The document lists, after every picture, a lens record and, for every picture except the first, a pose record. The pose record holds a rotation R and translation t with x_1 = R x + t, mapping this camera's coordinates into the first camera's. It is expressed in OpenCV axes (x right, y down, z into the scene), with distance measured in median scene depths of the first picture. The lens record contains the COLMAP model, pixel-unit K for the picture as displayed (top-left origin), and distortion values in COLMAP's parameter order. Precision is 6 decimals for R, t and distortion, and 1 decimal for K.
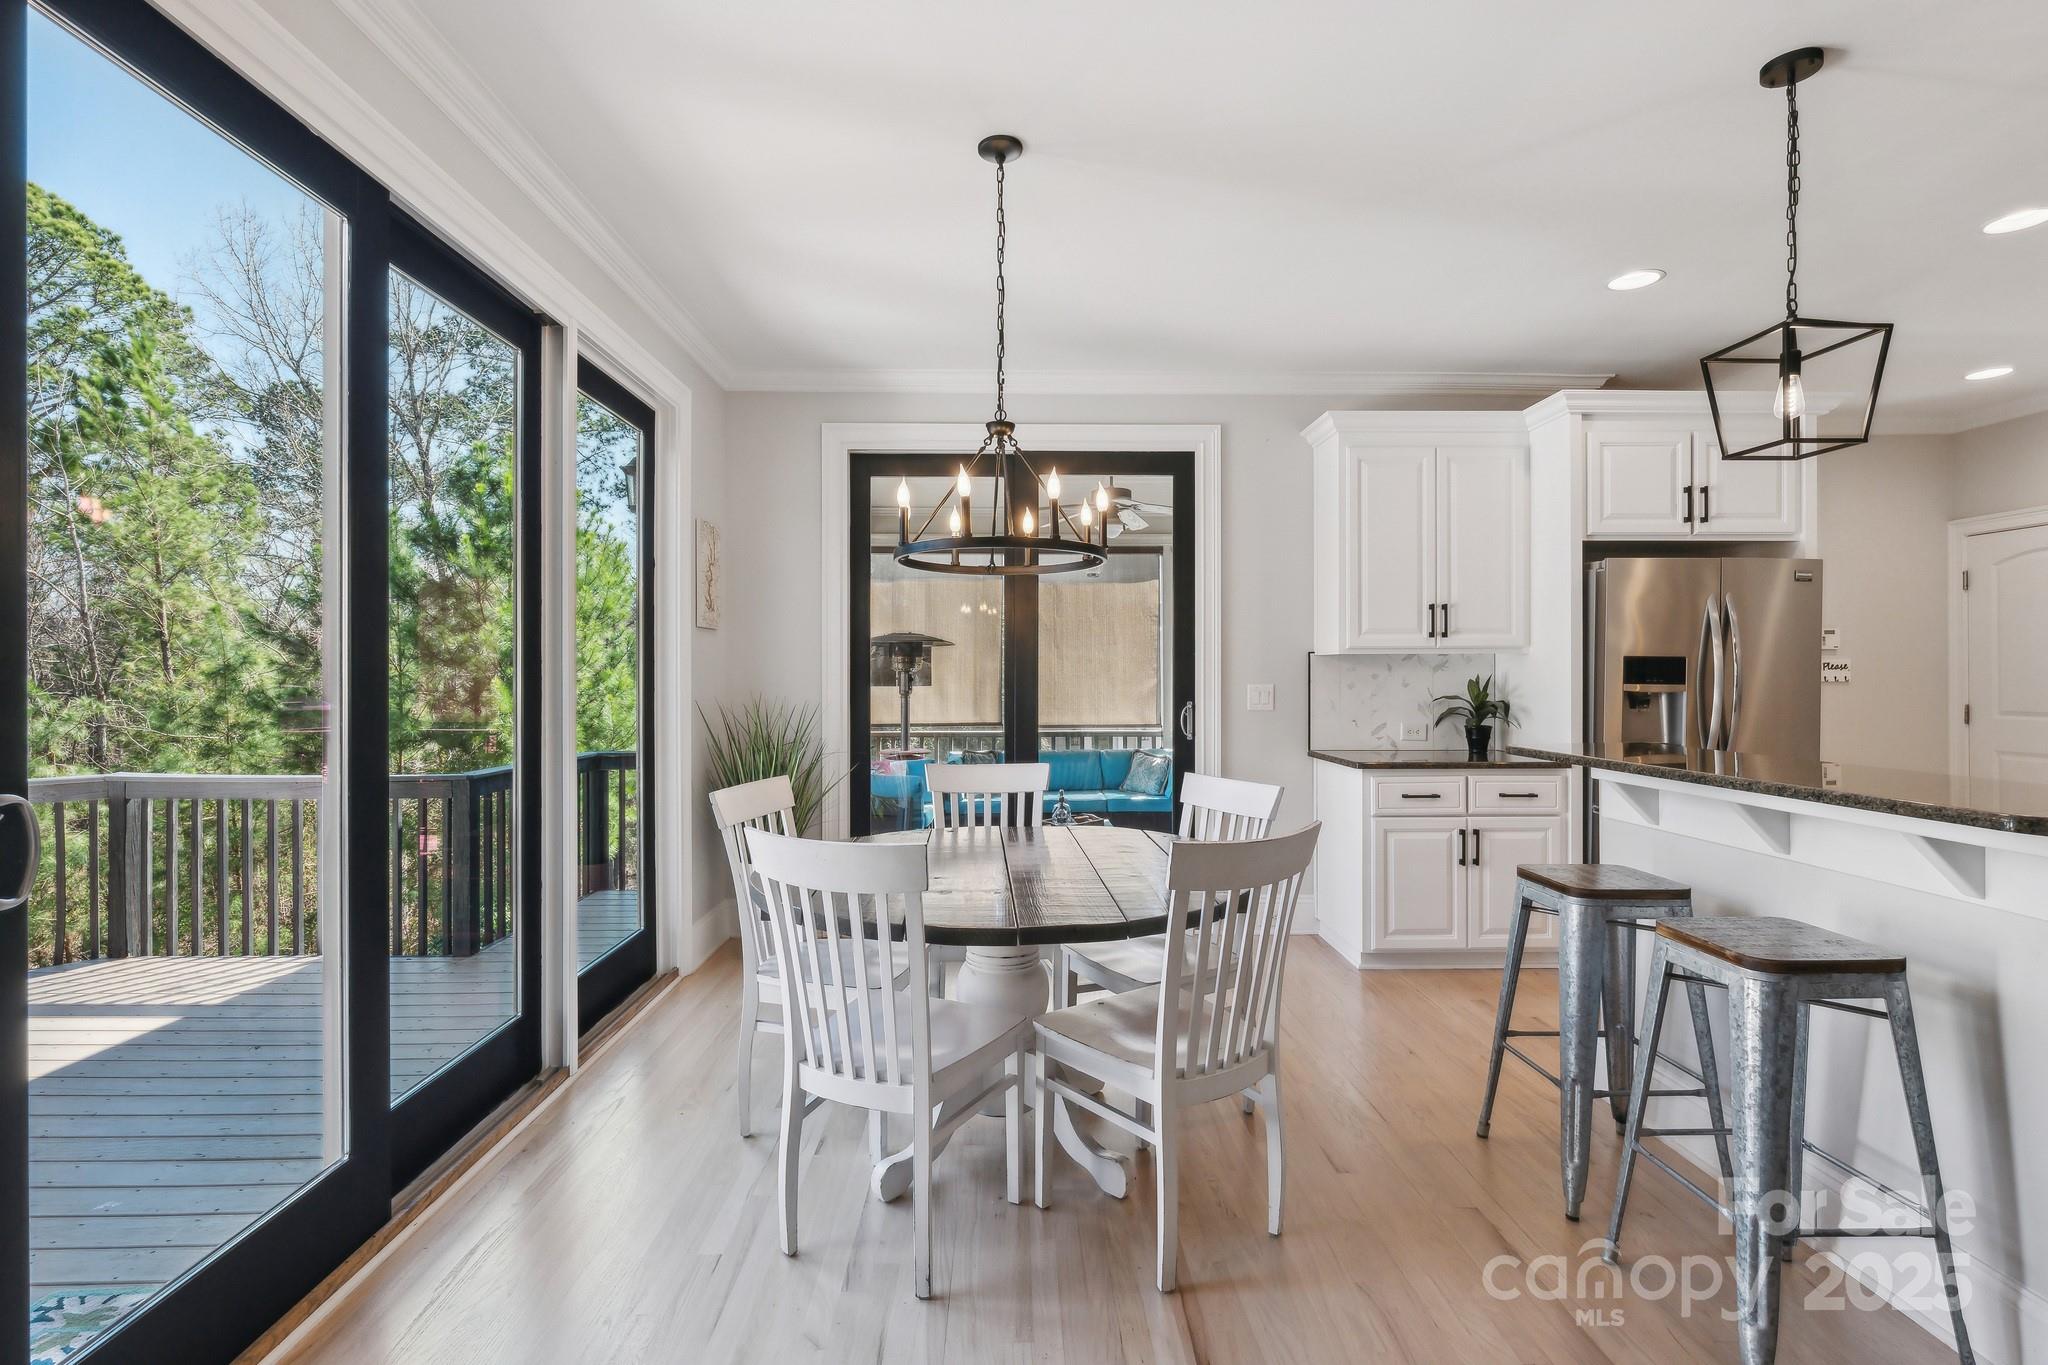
lens RADIAL K [[936.7, 0, 1023.0], [0, 936.7, 679.1], [0, 0, 1]] dist [-0.002640, -0.000640]
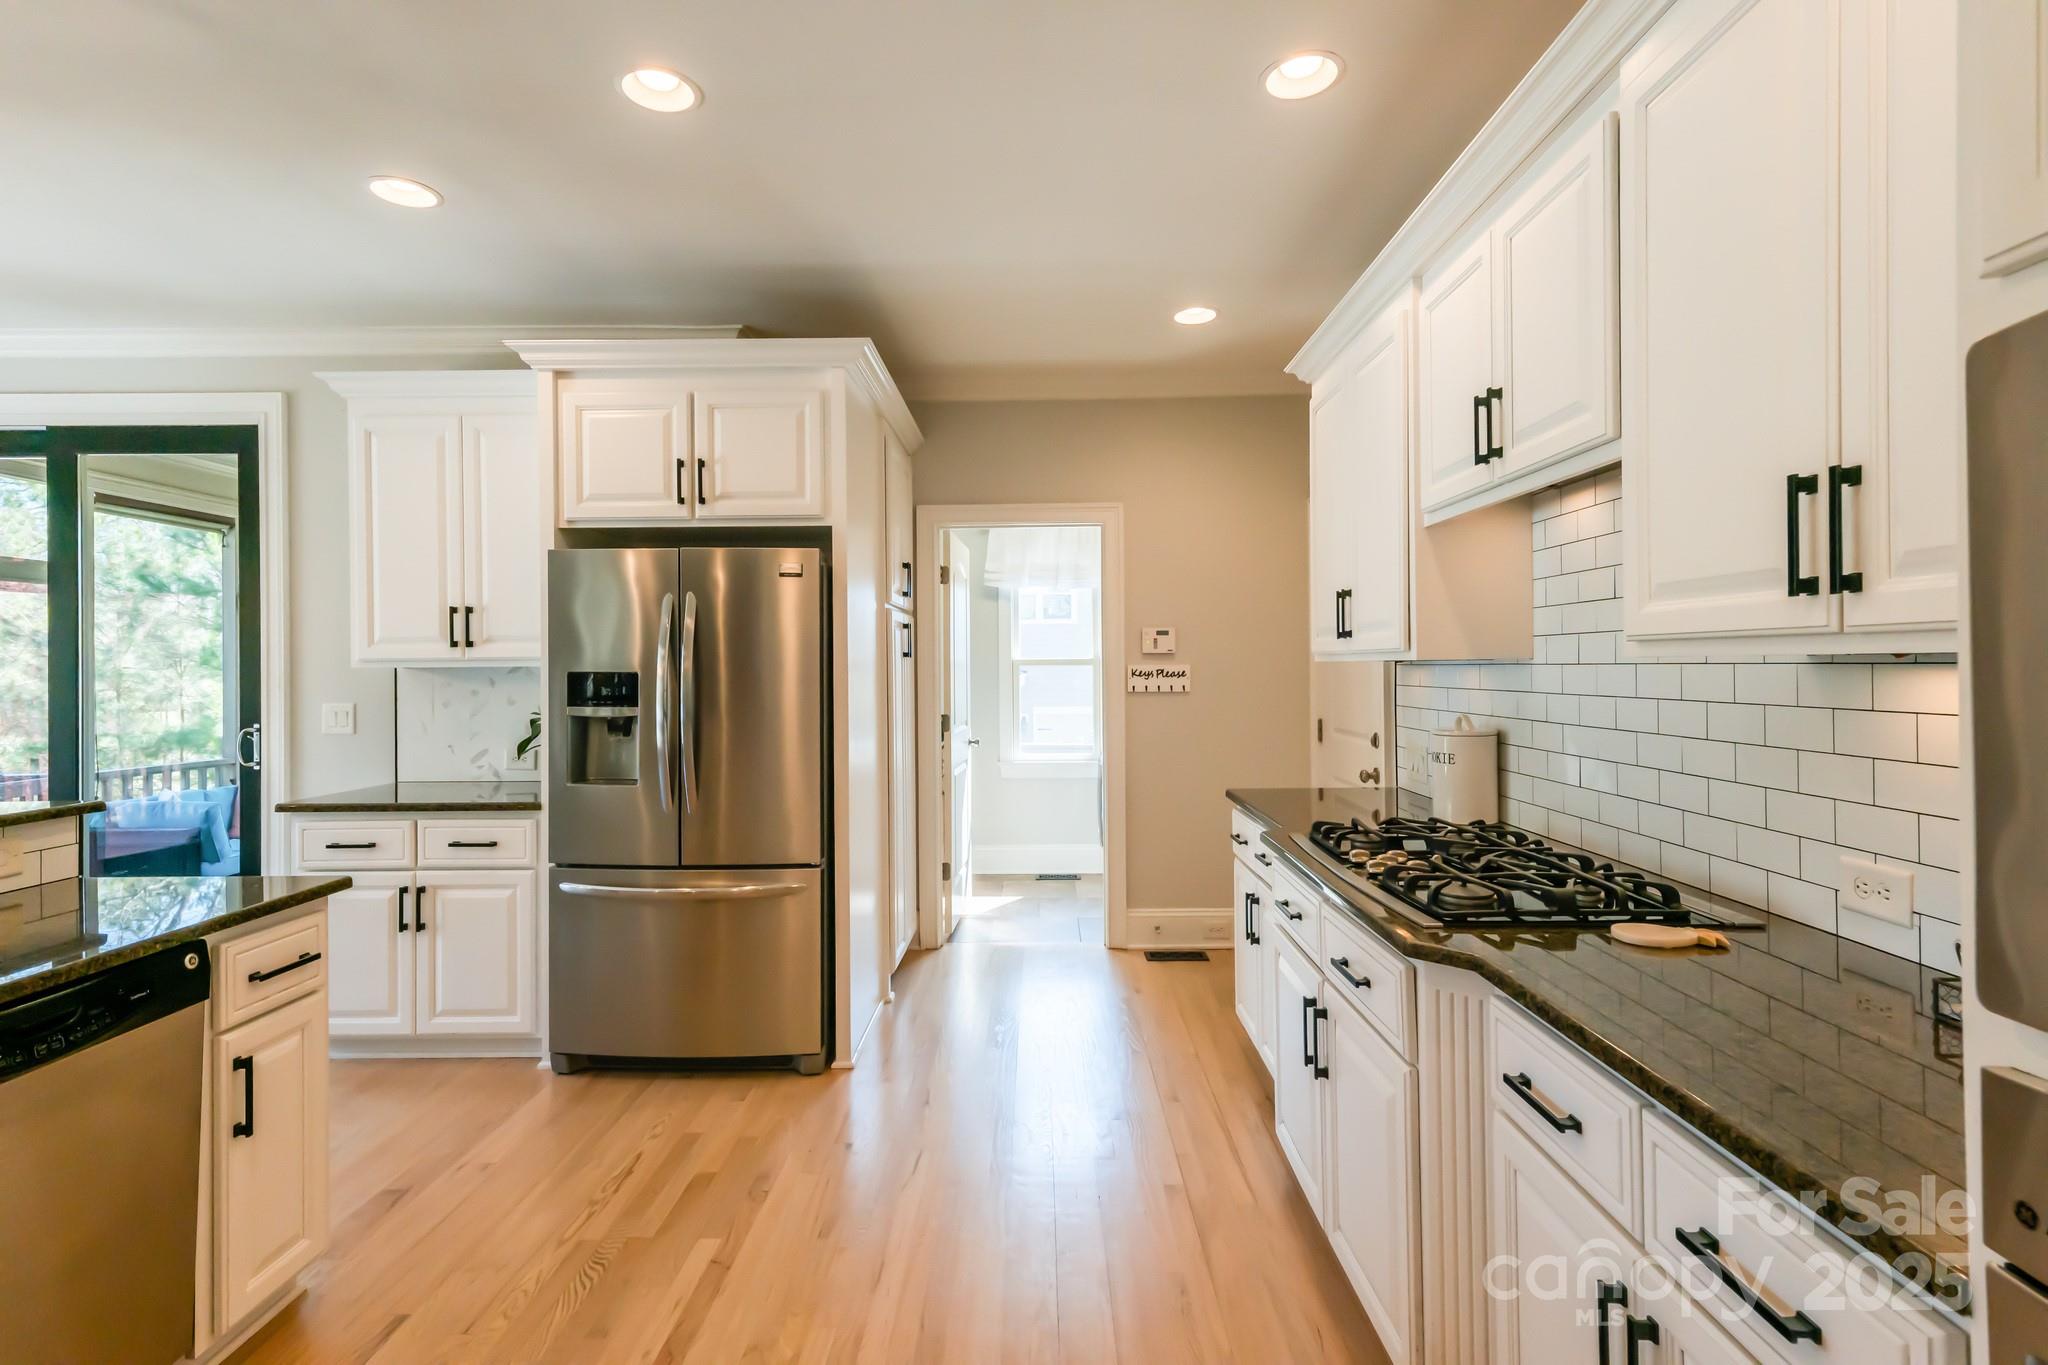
lens RADIAL K [[960.6, 0, 1035.5], [0, 960.6, 667.6], [0, 0, 1]] dist [0.002732, 0.000298]
pose [[0.999683, -0.005438, -0.024582, 1.205965], [0.005336, 0.999977, -0.004236, -0.025475], [0.024605, 0.004103, 0.999689, 0.213850]]
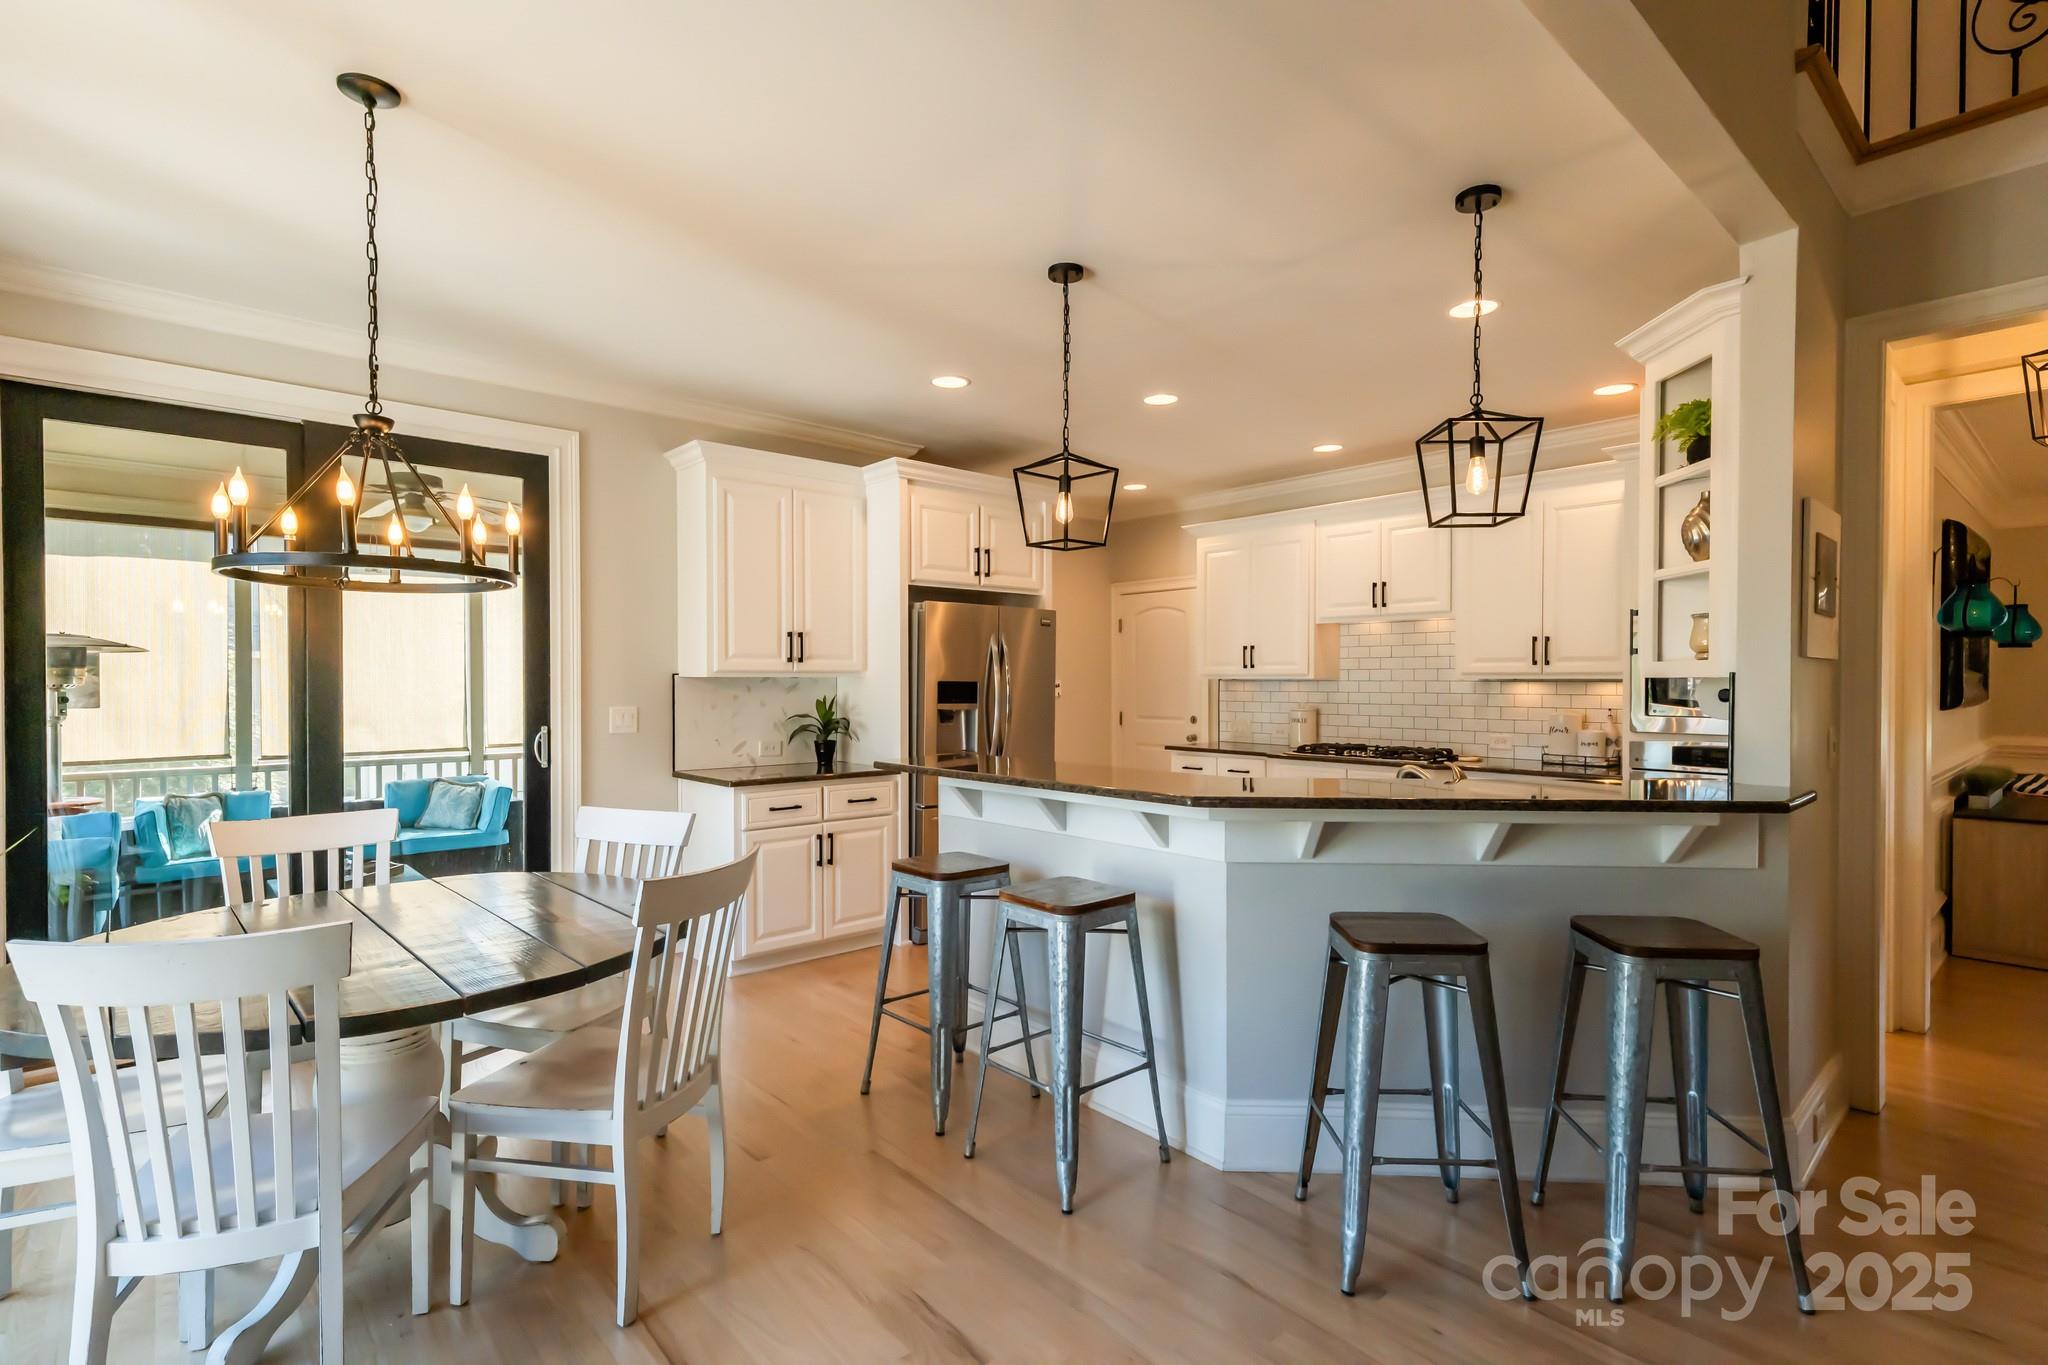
lens RADIAL K [[958.7, 0, 1027.6], [0, 958.7, 694.2], [0, 0, 1]] dist [0.001103, -0.000346]
pose [[0.753231, -0.007206, 0.657717, -0.115110], [0.001465, 0.999956, 0.009277, -0.021407], [-0.657754, -0.006024, 0.753208, -0.036985]]
